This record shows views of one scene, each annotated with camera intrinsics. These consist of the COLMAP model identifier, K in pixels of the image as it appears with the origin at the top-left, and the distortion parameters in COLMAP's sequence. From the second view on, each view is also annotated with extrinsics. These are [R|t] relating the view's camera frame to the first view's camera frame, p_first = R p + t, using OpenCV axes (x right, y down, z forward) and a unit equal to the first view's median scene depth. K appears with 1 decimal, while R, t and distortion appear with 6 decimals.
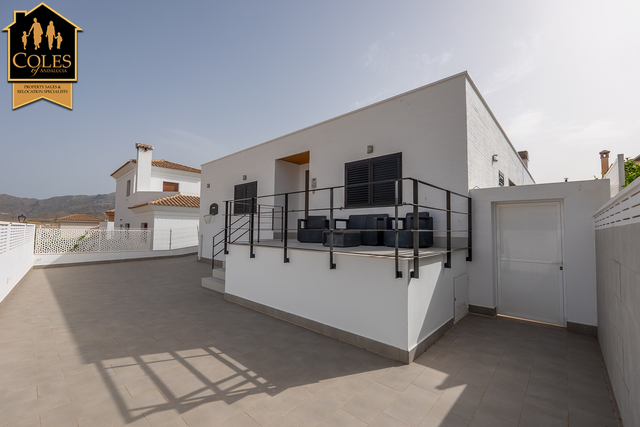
lens RADIAL K [[271.2, 0, 322.6], [0, 271.2, 217.7], [0, 0, 1]] dist [-0.001538, -0.000272]
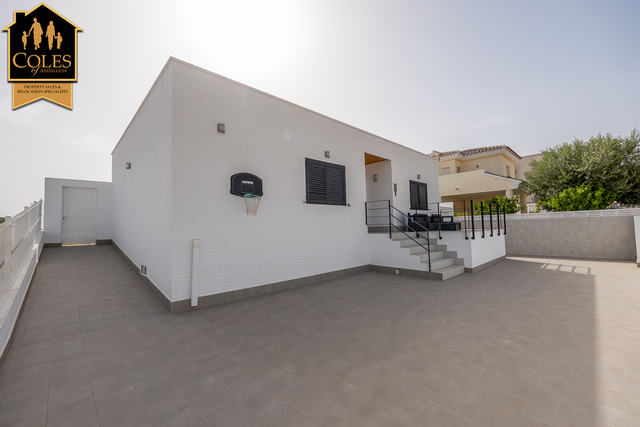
lens RADIAL K [[271.2, 0, 321.9], [0, 271.2, 212.5], [0, 0, 1]] dist [-0.001538, -0.000272]
pose [[0.037246, 0.016654, 0.999167, -1.166821], [-0.036818, 0.999205, -0.015282, 0.023437], [-0.998628, -0.036218, 0.037829, 1.124427]]
